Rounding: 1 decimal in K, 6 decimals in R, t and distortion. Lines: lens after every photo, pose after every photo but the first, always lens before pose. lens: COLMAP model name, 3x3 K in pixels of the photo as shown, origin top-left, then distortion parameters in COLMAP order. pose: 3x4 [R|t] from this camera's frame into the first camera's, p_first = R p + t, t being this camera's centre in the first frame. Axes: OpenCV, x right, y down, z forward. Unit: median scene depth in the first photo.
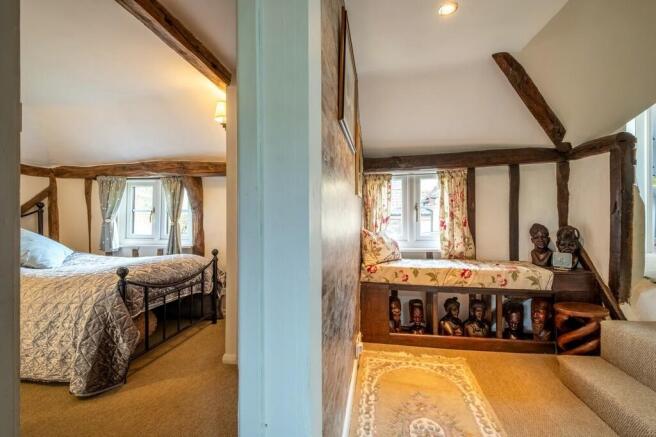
lens RADIAL K [[284.6, 0, 329.8], [0, 284.6, 214.1], [0, 0, 1]] dist [0.000918, 0.000138]
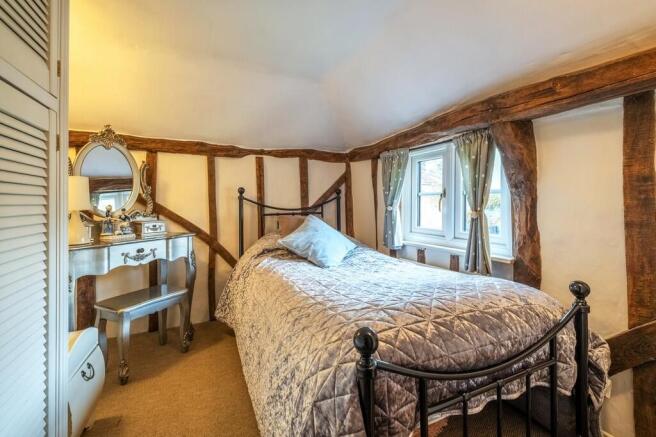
lens RADIAL K [[282.1, 0, 331.7], [0, 282.1, 202.5], [0, 0, 1]] dist [0.000415, 0.000040]
pose [[0.582138, -0.006967, -0.813060, -0.262203], [0.015840, 0.999871, 0.002774, 0.002868], [0.812936, -0.014493, 0.582173, 0.446257]]
